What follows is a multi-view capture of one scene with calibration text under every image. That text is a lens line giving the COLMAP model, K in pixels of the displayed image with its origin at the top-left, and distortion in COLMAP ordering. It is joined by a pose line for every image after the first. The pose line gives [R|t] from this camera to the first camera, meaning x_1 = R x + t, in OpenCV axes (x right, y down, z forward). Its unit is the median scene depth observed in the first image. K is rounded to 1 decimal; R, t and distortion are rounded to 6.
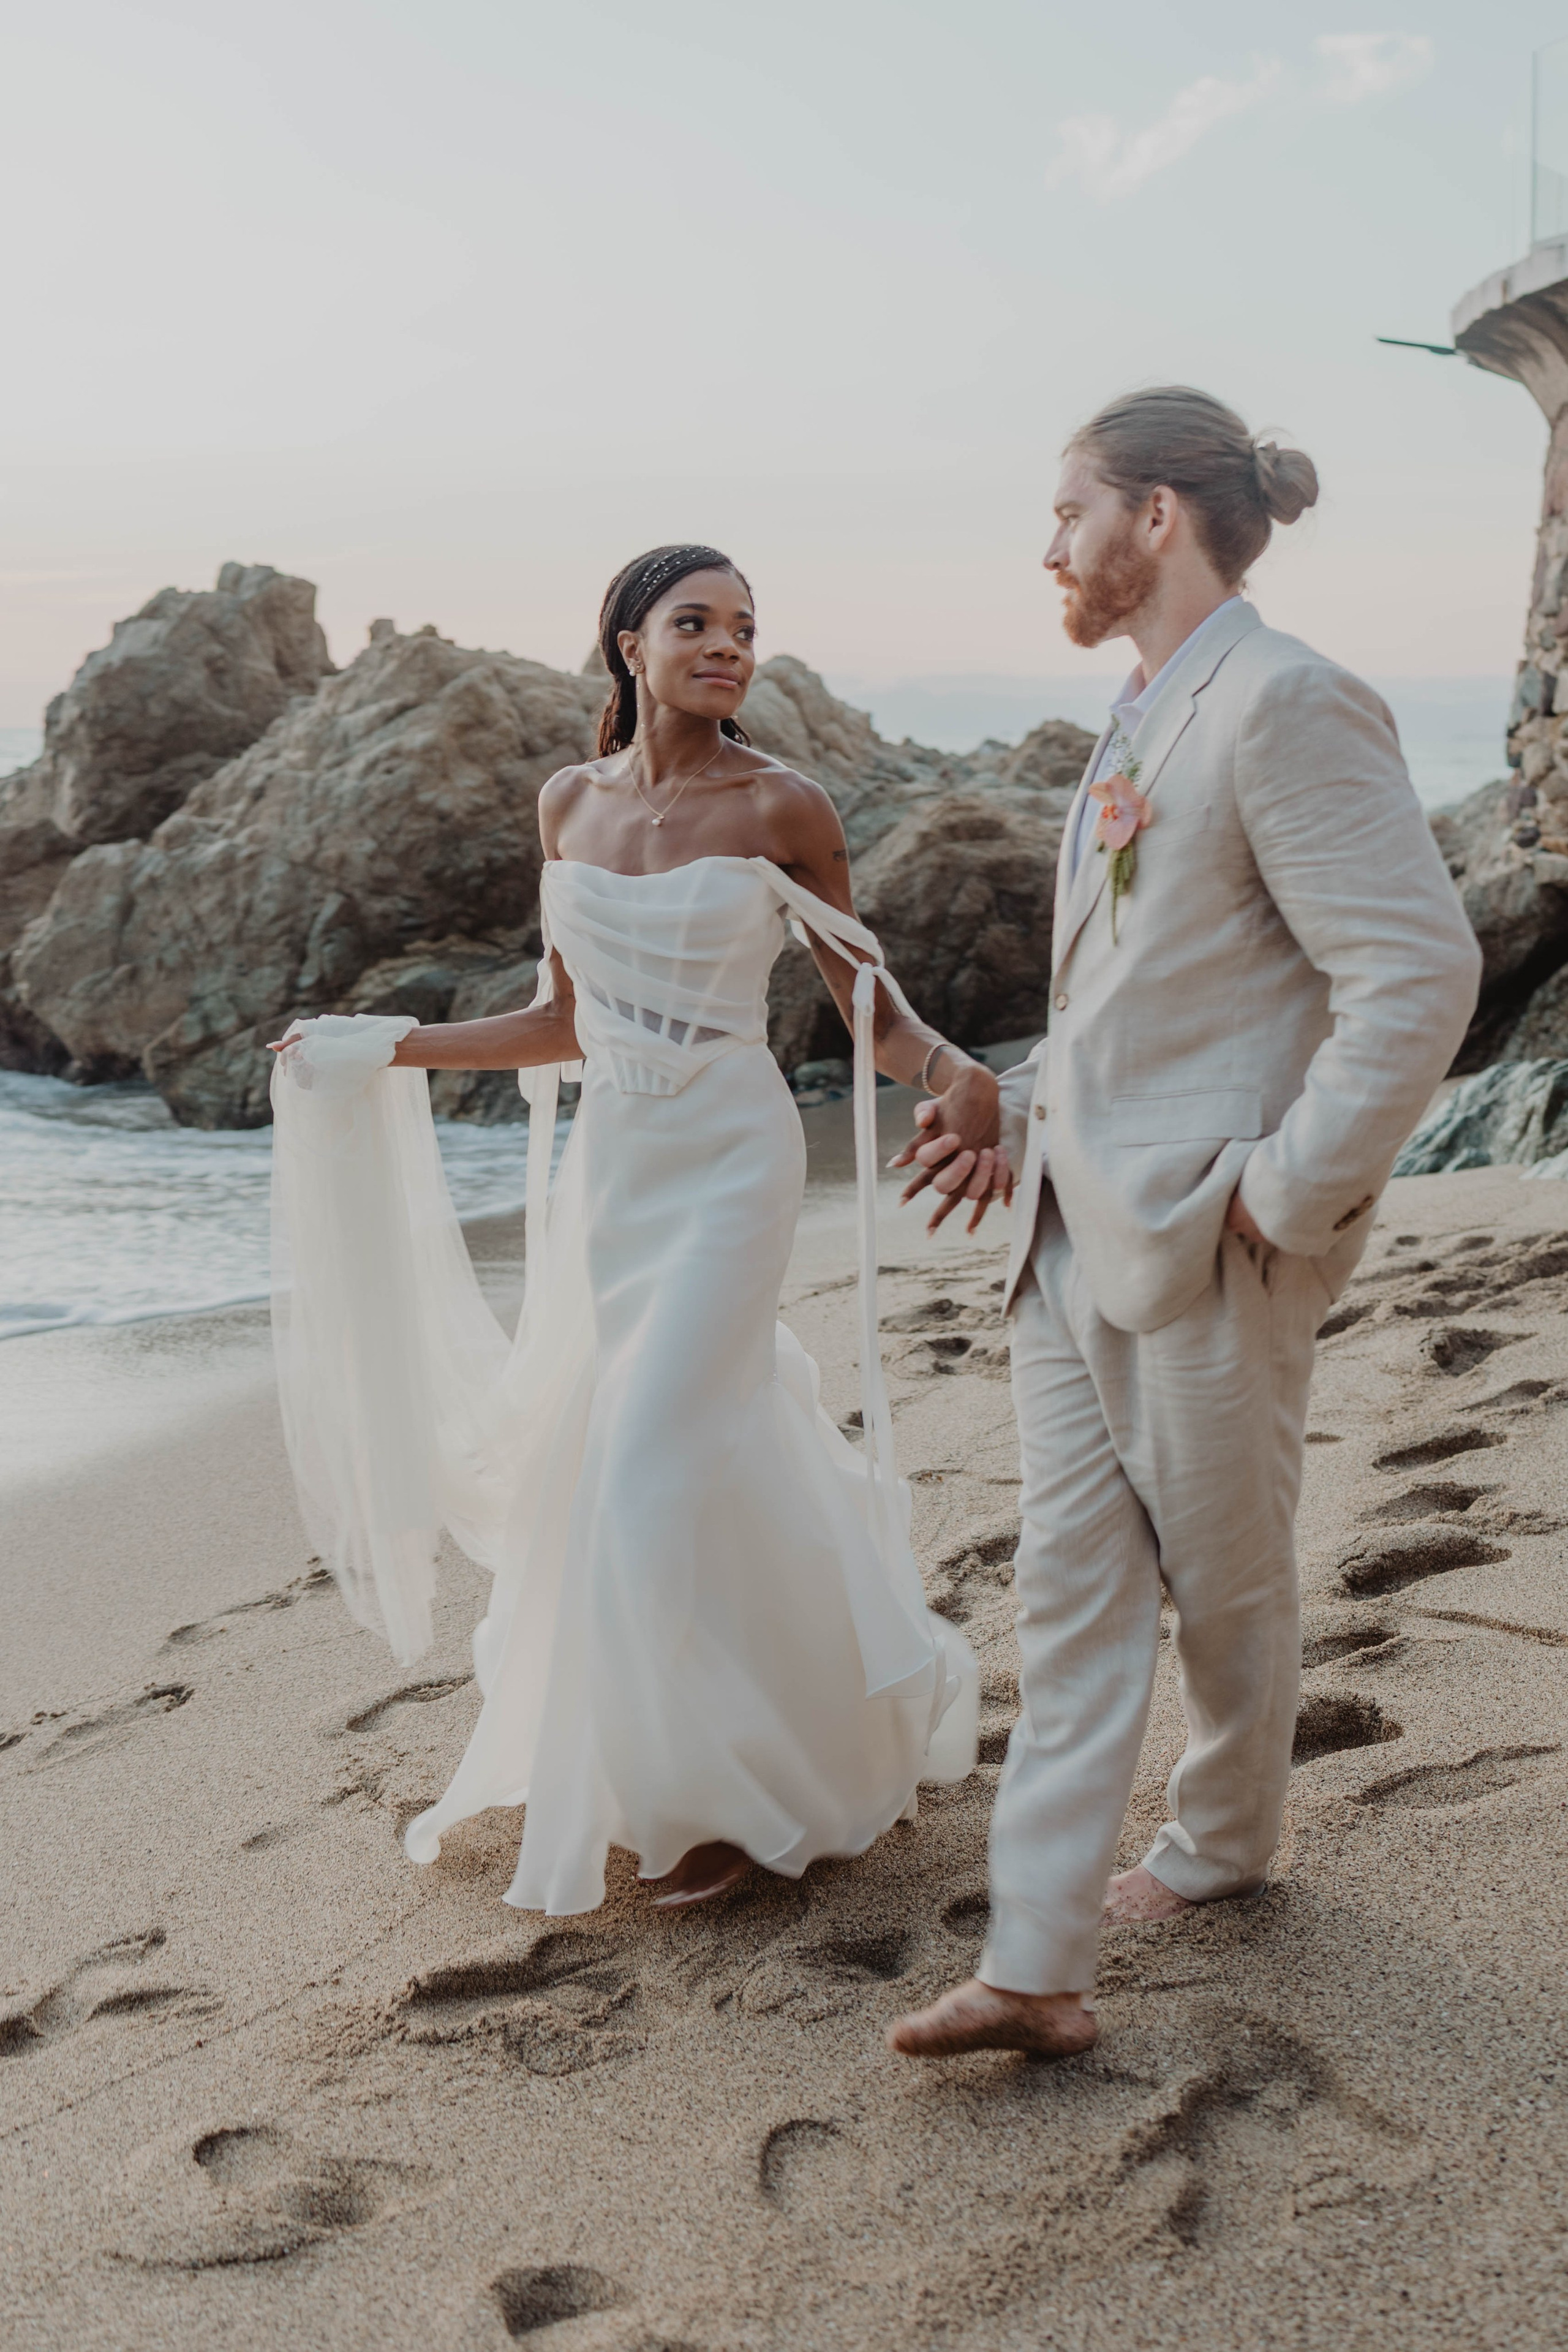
lens RADIAL K [[2564.0, 0, 793.9], [0, 2564.0, 1178.1], [0, 0, 1]] dist [0.022117, -0.016655]
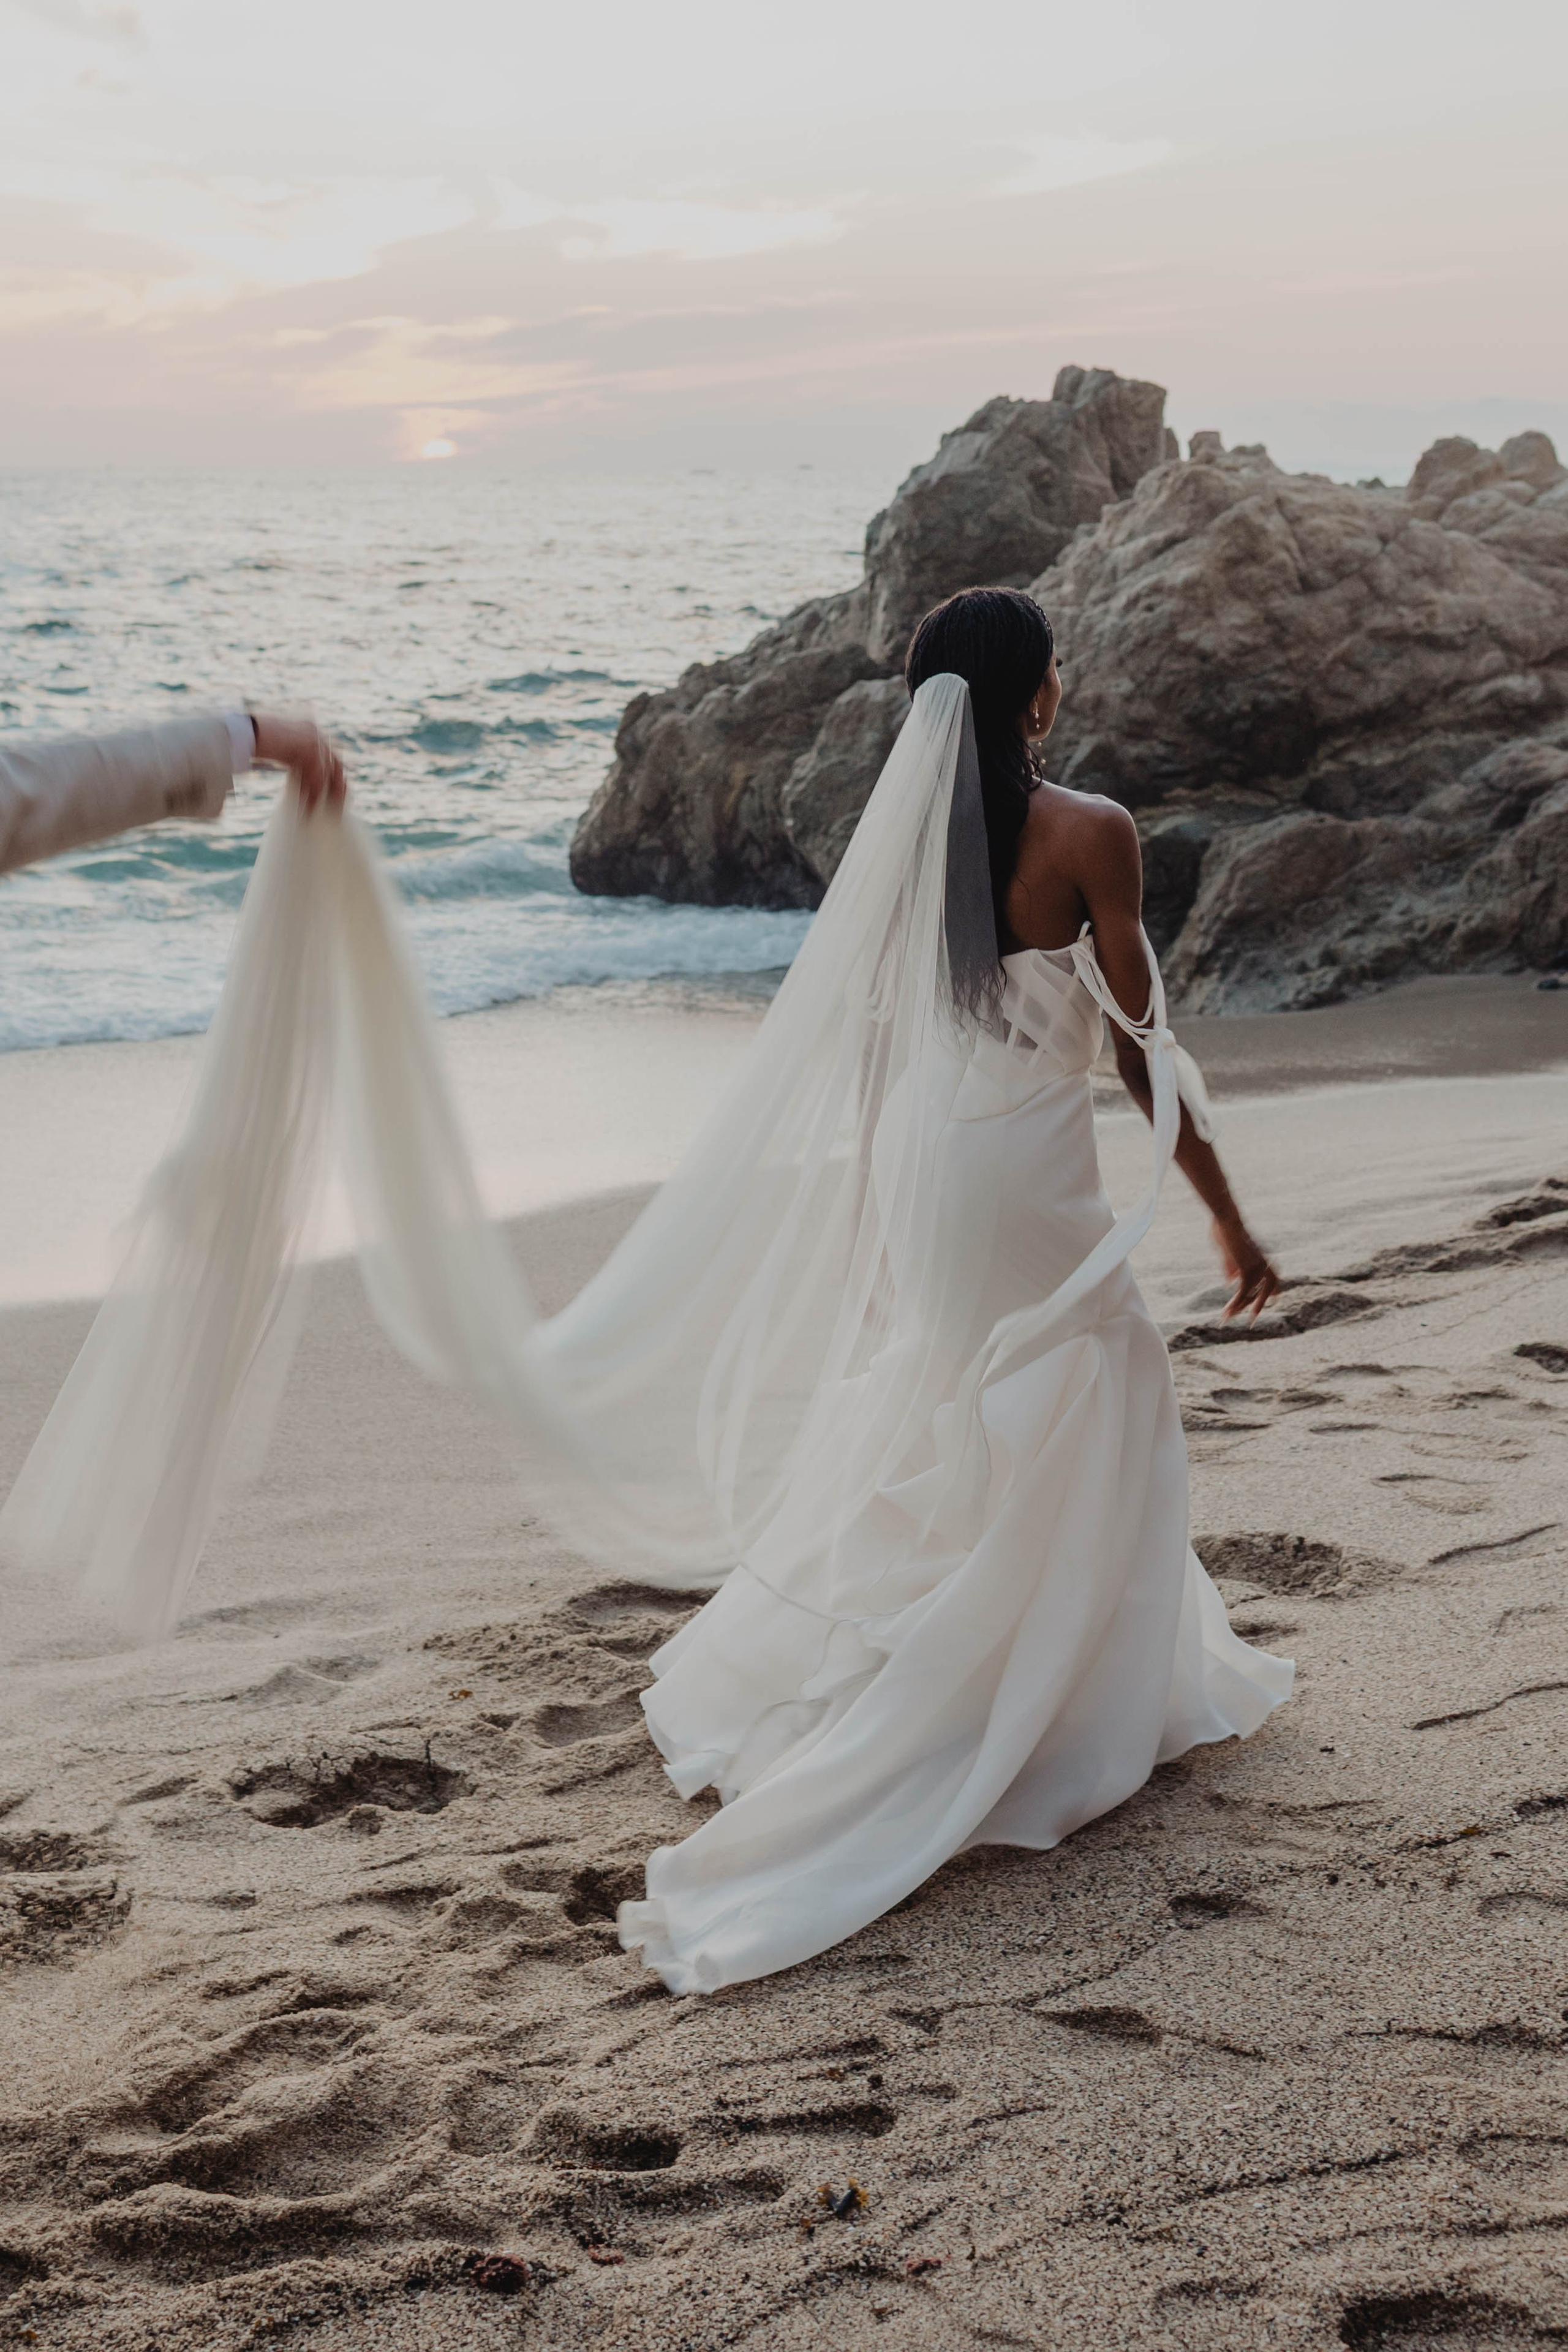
lens RADIAL K [[3402.0, 0, 670.7], [0, 3402.0, 938.4], [0, 0, 1]] dist [0.022895, -0.042339]
pose [[0.914392, 0.047223, -0.402066, 0.186328], [-0.061258, 0.997877, -0.022114, 0.000450], [0.400168, 0.044850, 0.915344, -0.203577]]
